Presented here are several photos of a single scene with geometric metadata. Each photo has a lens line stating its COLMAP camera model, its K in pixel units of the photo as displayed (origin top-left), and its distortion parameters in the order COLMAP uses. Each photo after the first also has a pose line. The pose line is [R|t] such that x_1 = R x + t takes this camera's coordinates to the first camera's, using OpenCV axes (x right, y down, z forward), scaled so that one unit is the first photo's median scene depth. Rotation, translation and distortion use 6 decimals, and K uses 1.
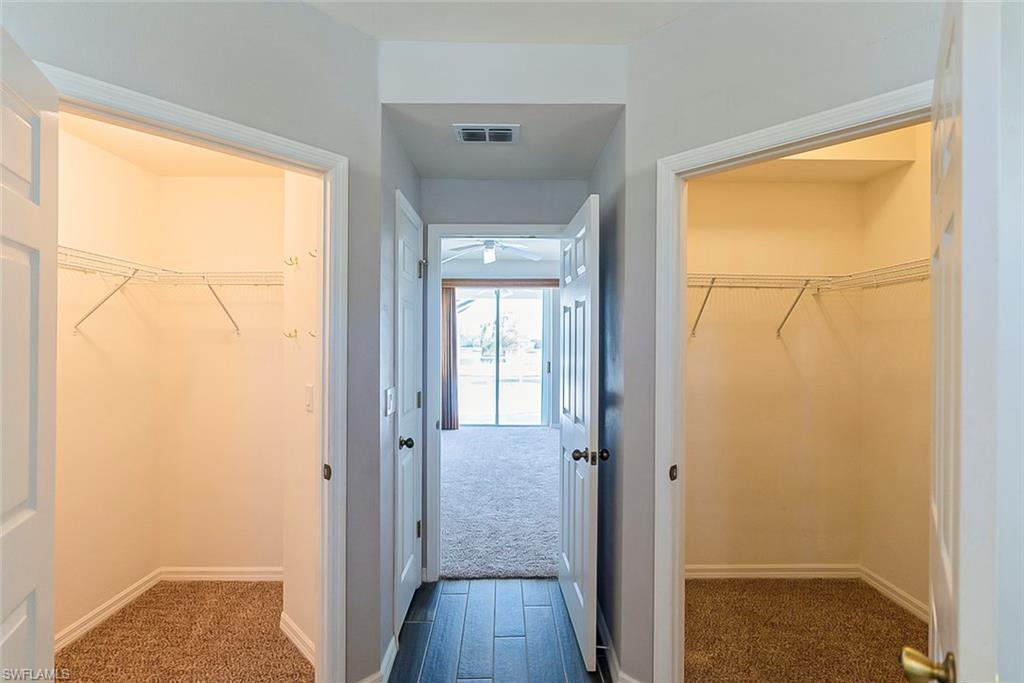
lens RADIAL K [[468.0, 0, 512.4], [0, 468.0, 342.7], [0, 0, 1]] dist [-0.000381, -0.001375]
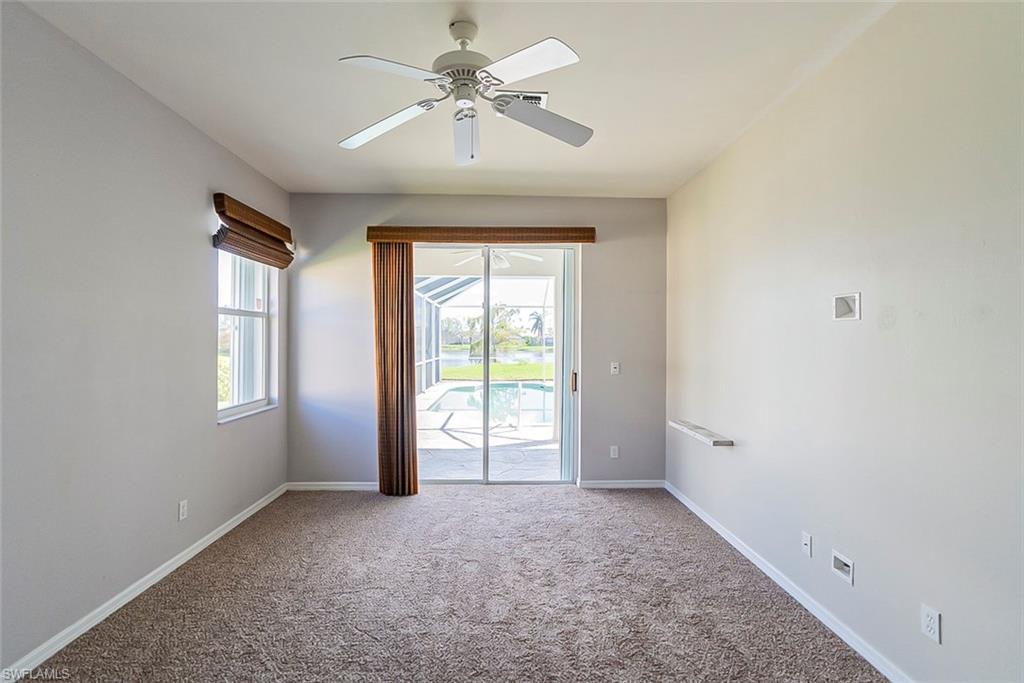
lens RADIAL K [[468.0, 0, 511.0], [0, 468.0, 340.2], [0, 0, 1]] dist [-0.000381, -0.001375]
pose [[0.999719, -0.014230, 0.018938, -0.003035], [0.014196, 0.999897, 0.001910, -0.000955], [-0.018963, -0.001641, 0.999819, 0.111196]]
